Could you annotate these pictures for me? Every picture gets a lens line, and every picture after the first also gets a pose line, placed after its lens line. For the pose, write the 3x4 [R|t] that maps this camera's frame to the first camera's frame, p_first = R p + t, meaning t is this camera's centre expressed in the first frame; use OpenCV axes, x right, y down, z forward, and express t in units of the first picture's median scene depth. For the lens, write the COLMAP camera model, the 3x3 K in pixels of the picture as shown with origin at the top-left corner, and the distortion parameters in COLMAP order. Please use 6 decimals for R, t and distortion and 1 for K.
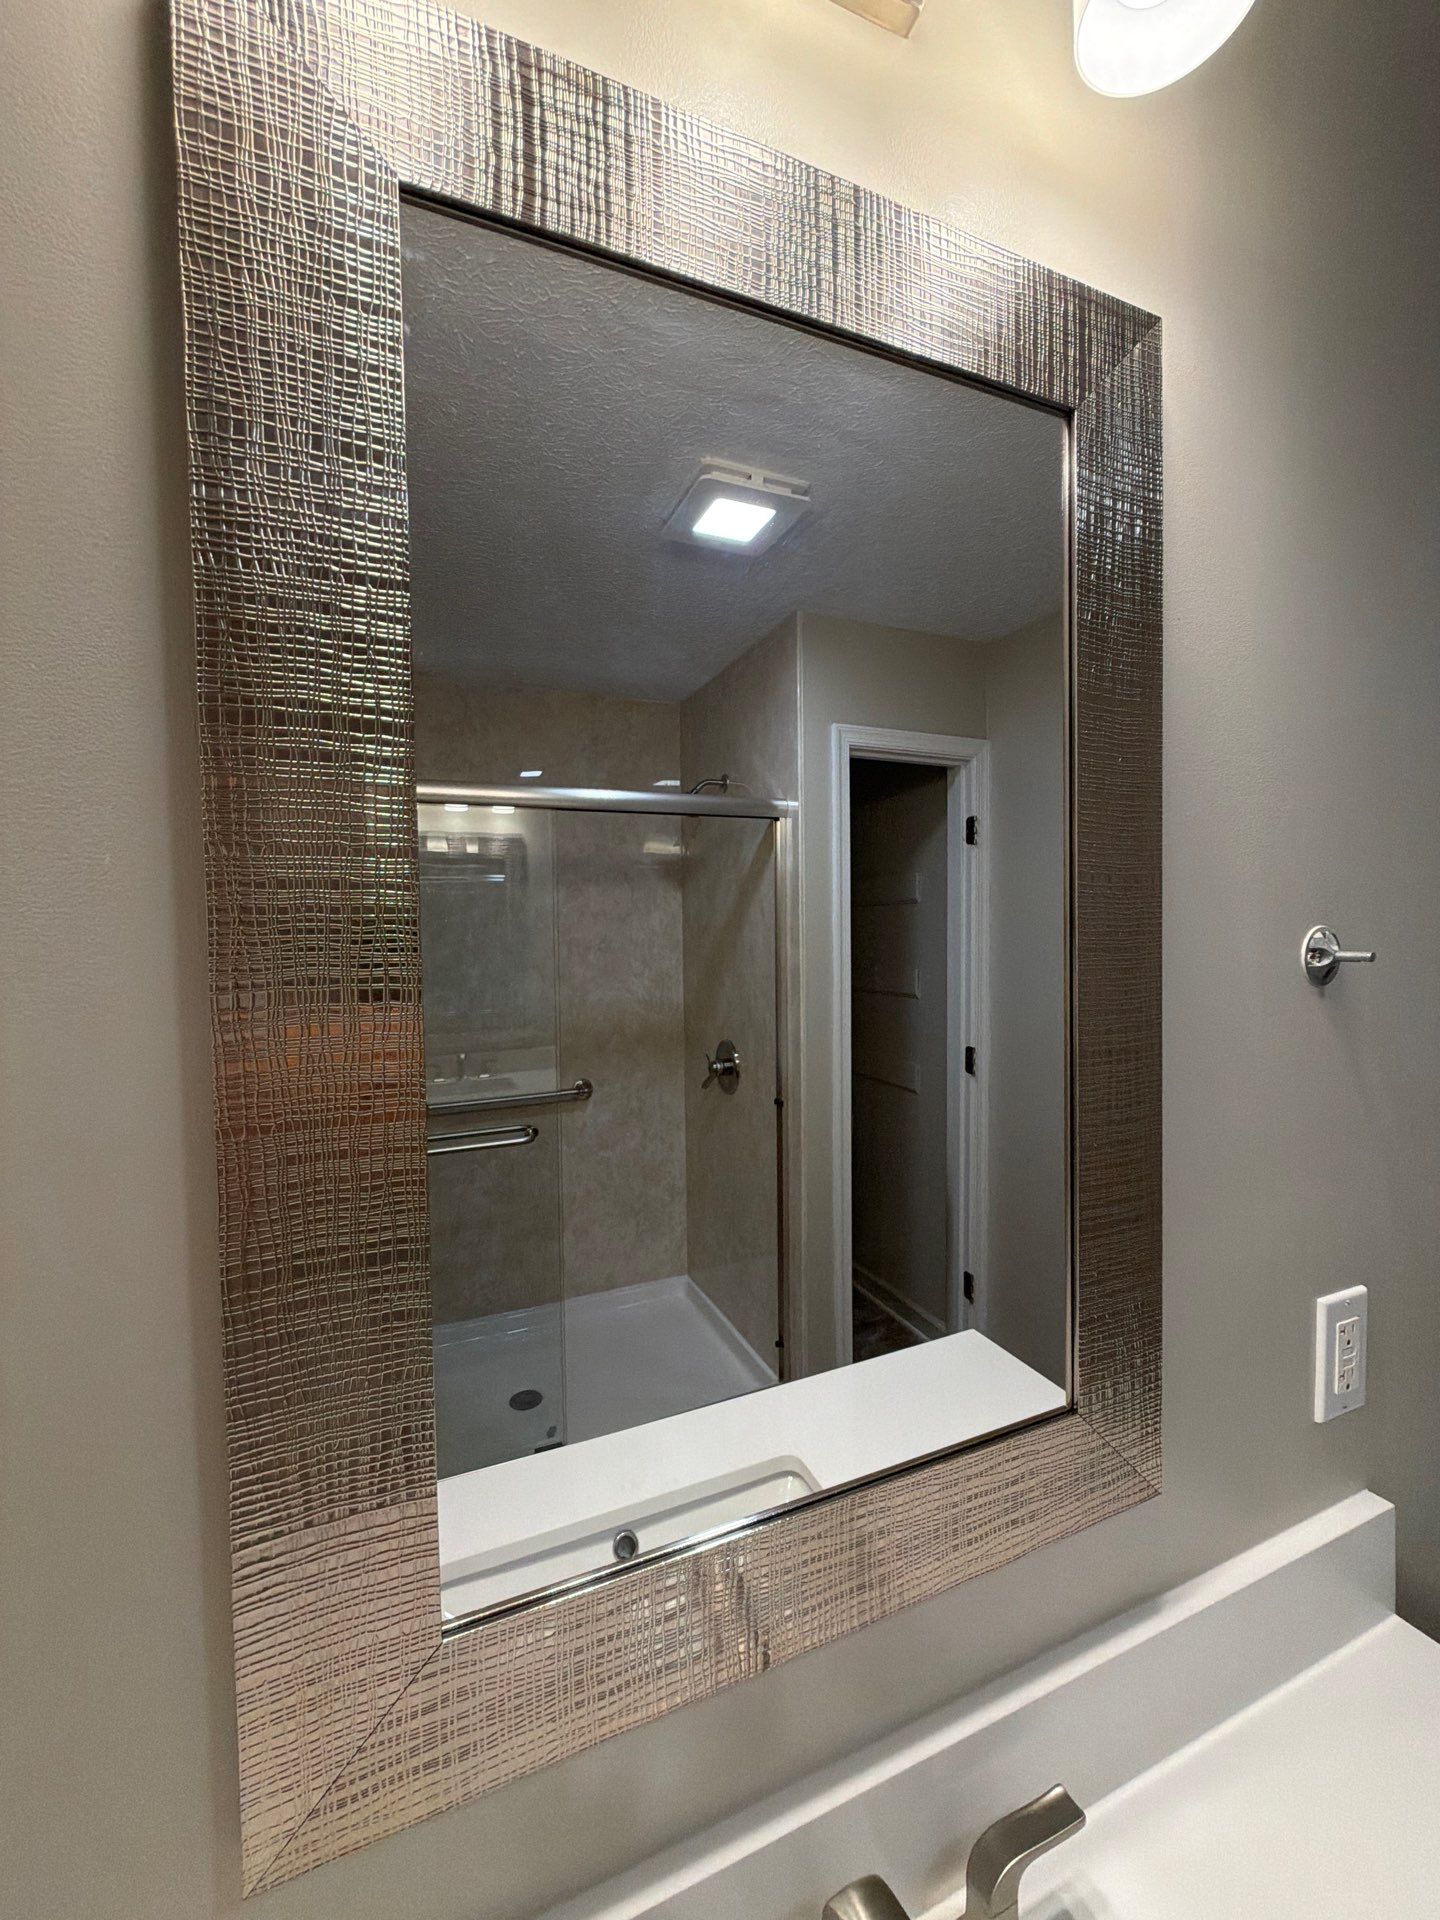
lens RADIAL K [[764.7, 0, 728.4], [0, 764.7, 959.5], [0, 0, 1]] dist [-0.000339, -0.000044]
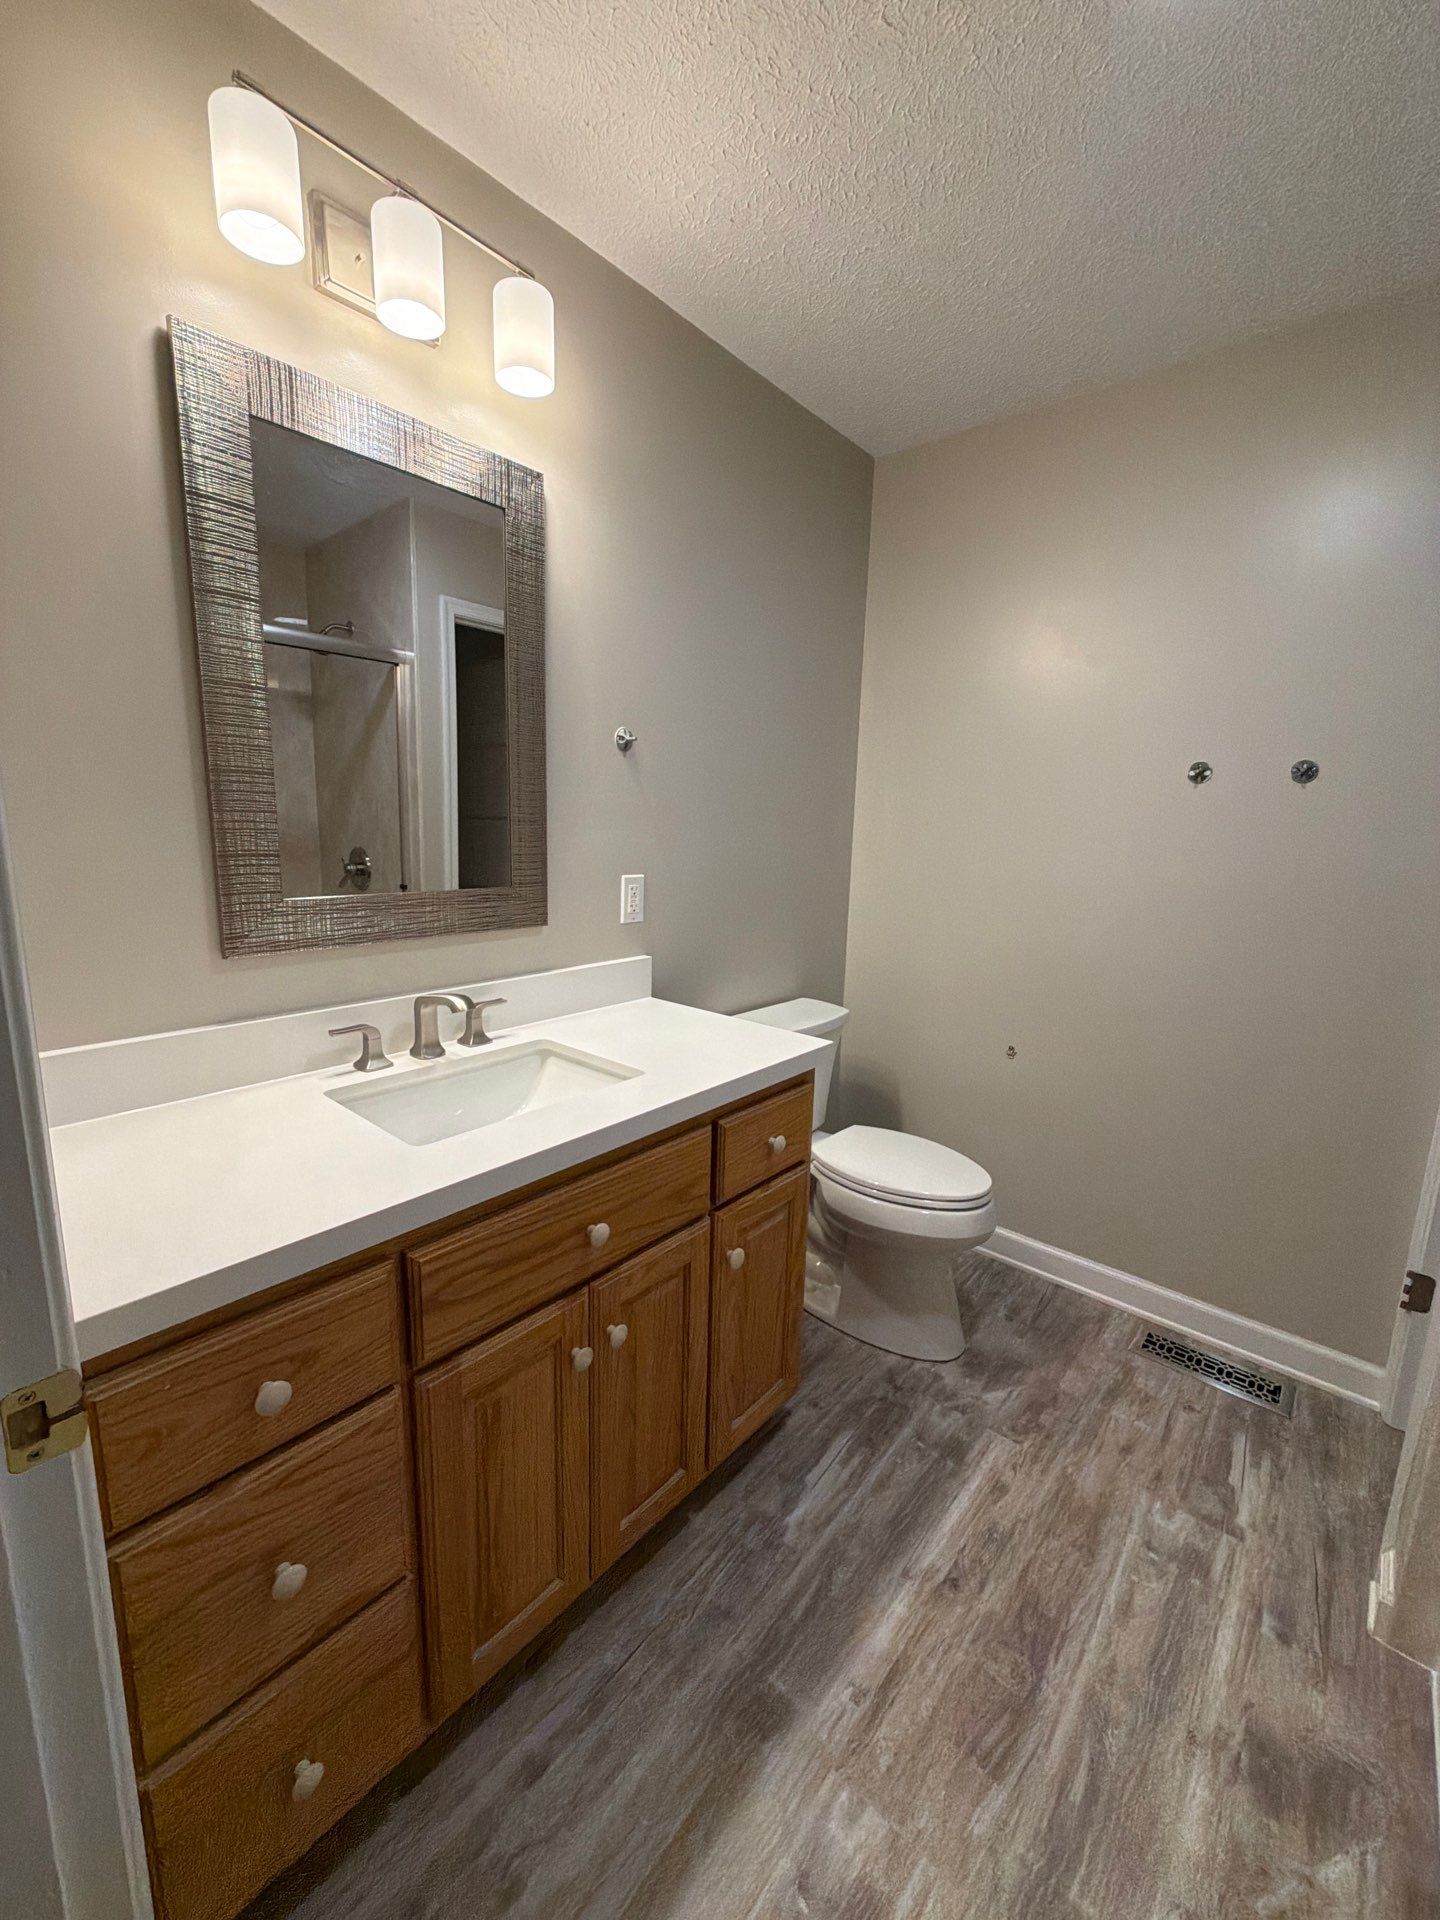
lens RADIAL K [[764.7, 0, 721.4], [0, 764.7, 956.7], [0, 0, 1]] dist [-0.000339, -0.000044]
pose [[0.900233, -0.031296, 0.434283, -0.020231], [-0.034312, 0.989212, 0.142414, 0.104496], [-0.434055, -0.143107, 0.889448, -0.470577]]
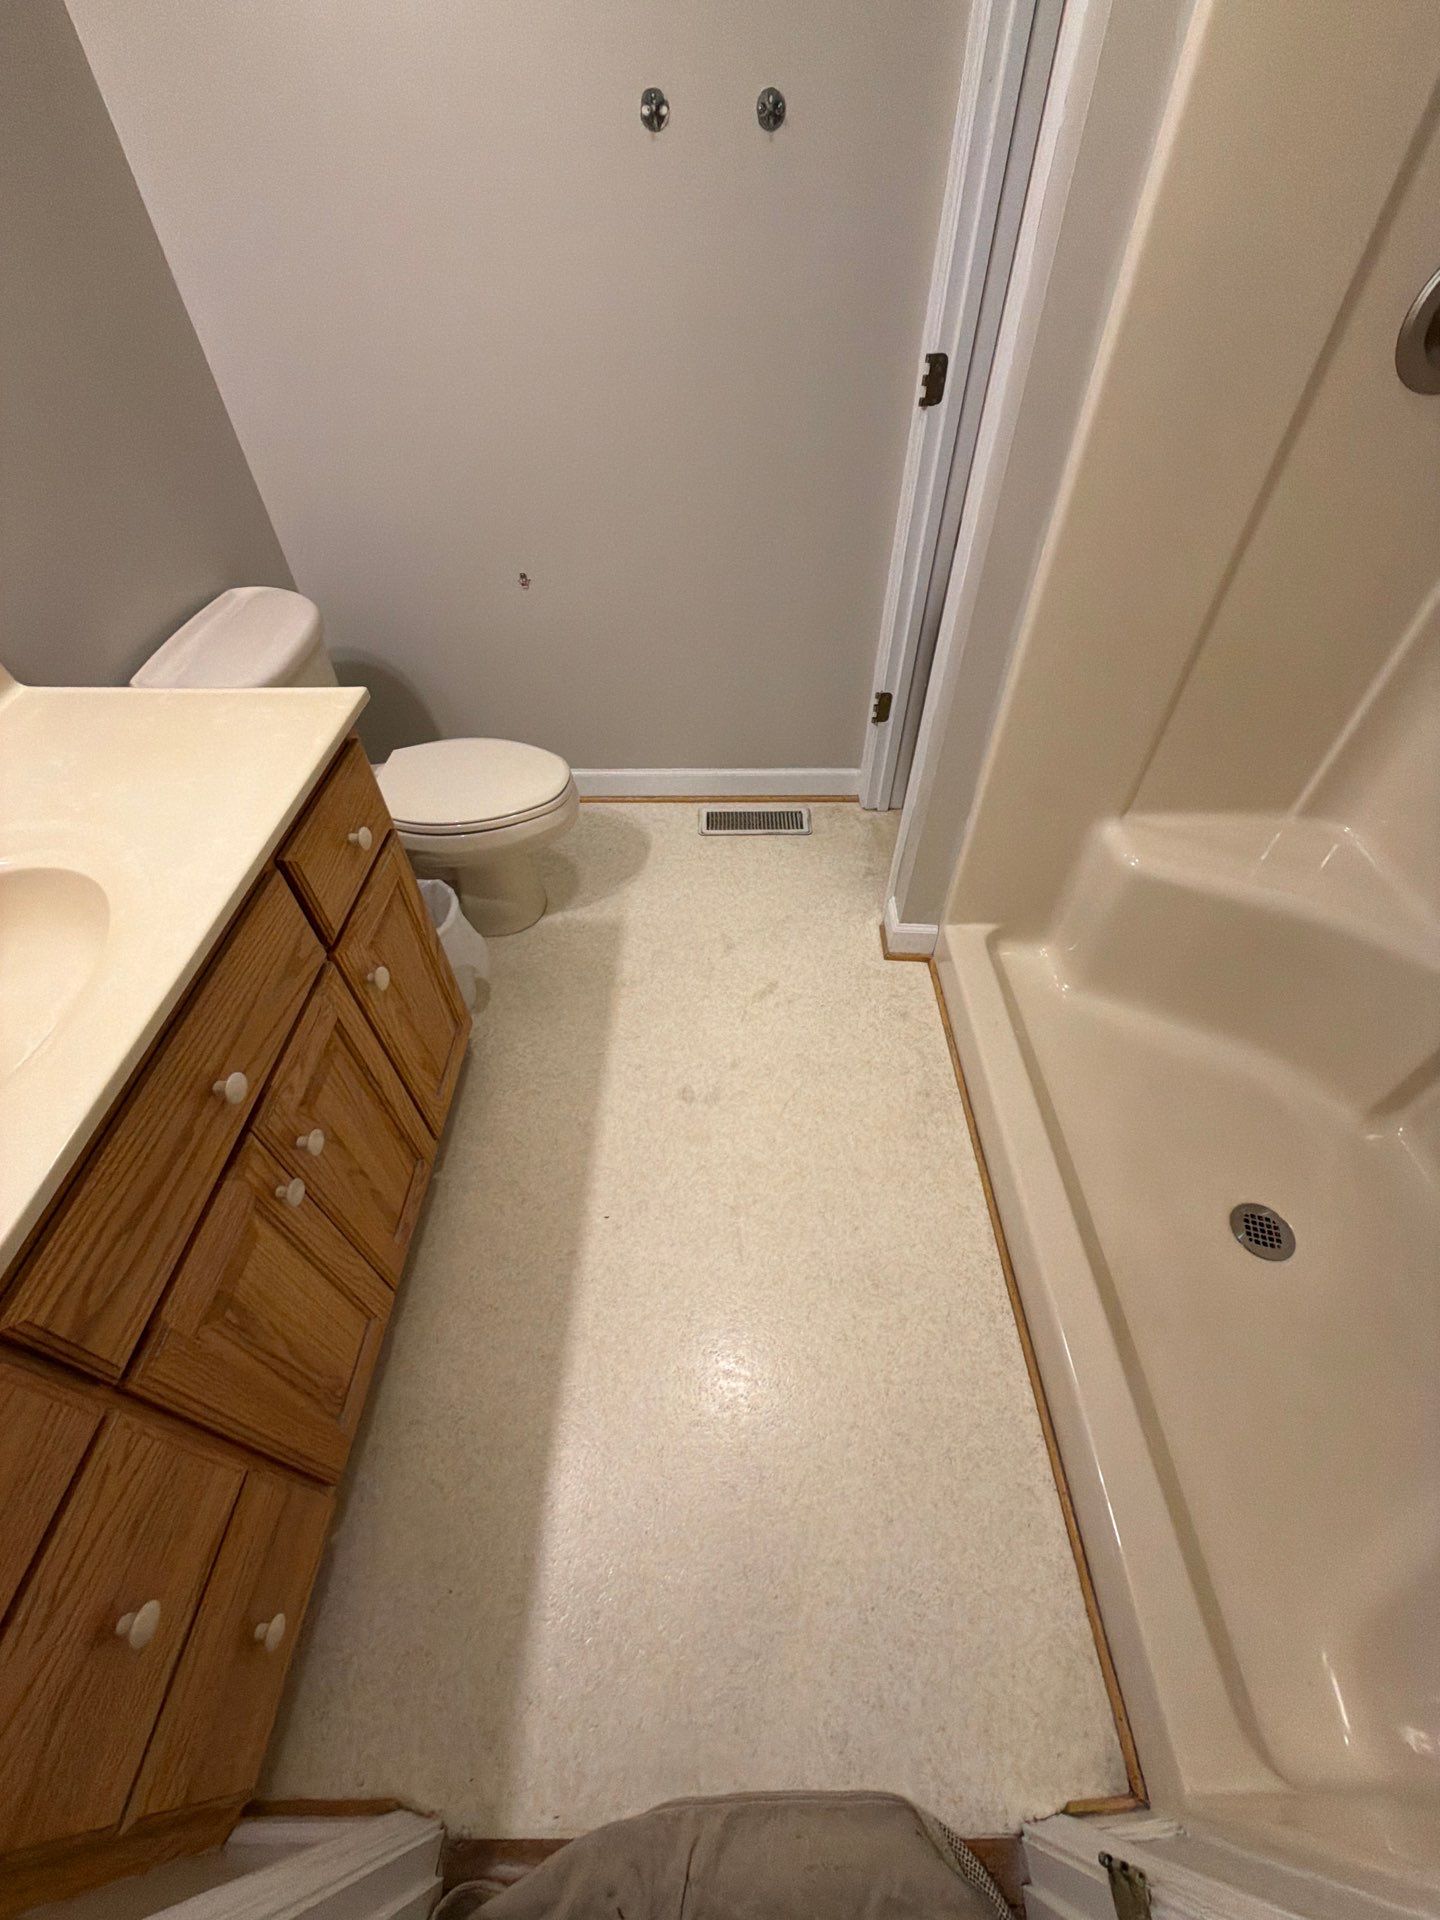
lens RADIAL K [[764.7, 0, 724.8], [0, 764.7, 956.1], [0, 0, 1]] dist [-0.000339, -0.000044]
pose [[0.399139, -0.656306, 0.640274, 0.017113], [0.023163, 0.705304, 0.708526, 0.051133], [-0.916598, -0.267969, 0.296717, -0.332445]]
